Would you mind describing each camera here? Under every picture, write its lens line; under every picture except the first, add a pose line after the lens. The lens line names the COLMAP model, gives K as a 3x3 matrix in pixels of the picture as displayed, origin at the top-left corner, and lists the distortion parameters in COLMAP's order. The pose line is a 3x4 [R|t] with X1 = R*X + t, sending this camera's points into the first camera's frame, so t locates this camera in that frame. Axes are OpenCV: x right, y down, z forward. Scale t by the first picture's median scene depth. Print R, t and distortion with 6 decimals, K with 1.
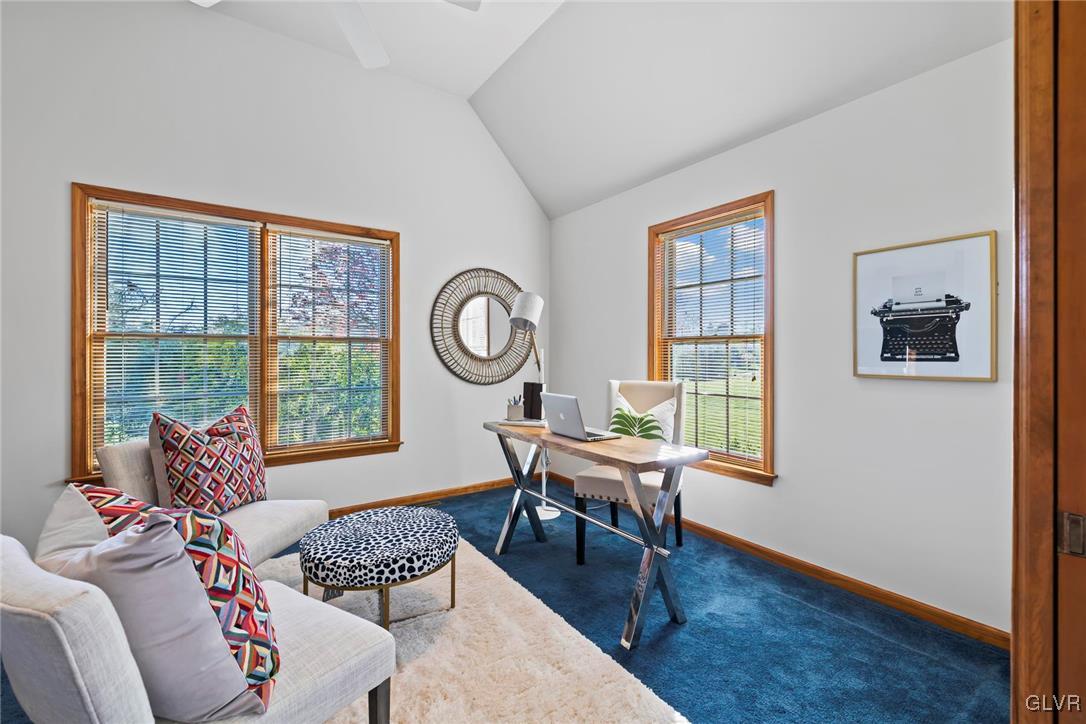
lens RADIAL K [[472.0, 0, 545.2], [0, 472.0, 359.3], [0, 0, 1]] dist [0.010117, -0.003466]
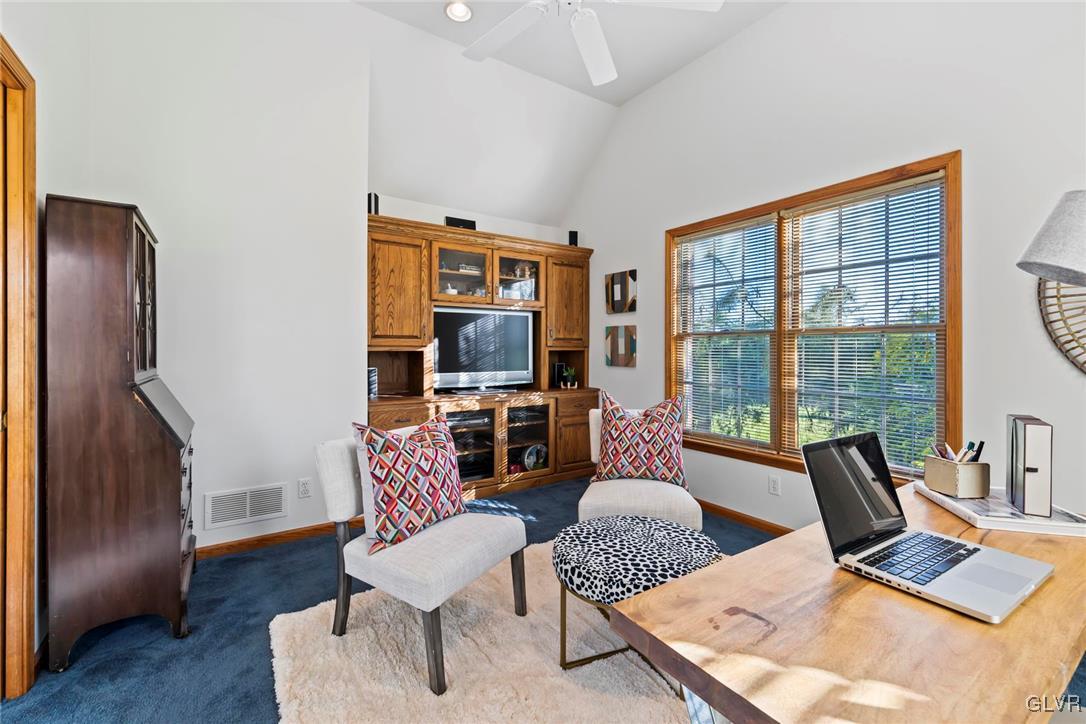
lens RADIAL K [[472.0, 0, 553.0], [0, 472.0, 346.1], [0, 0, 1]] dist [0.010117, -0.003466]
pose [[-0.033090, -0.006128, -0.999434, 0.584426], [-0.009155, 0.999941, -0.005828, -0.009201], [0.999410, 0.008956, -0.033145, 0.893015]]
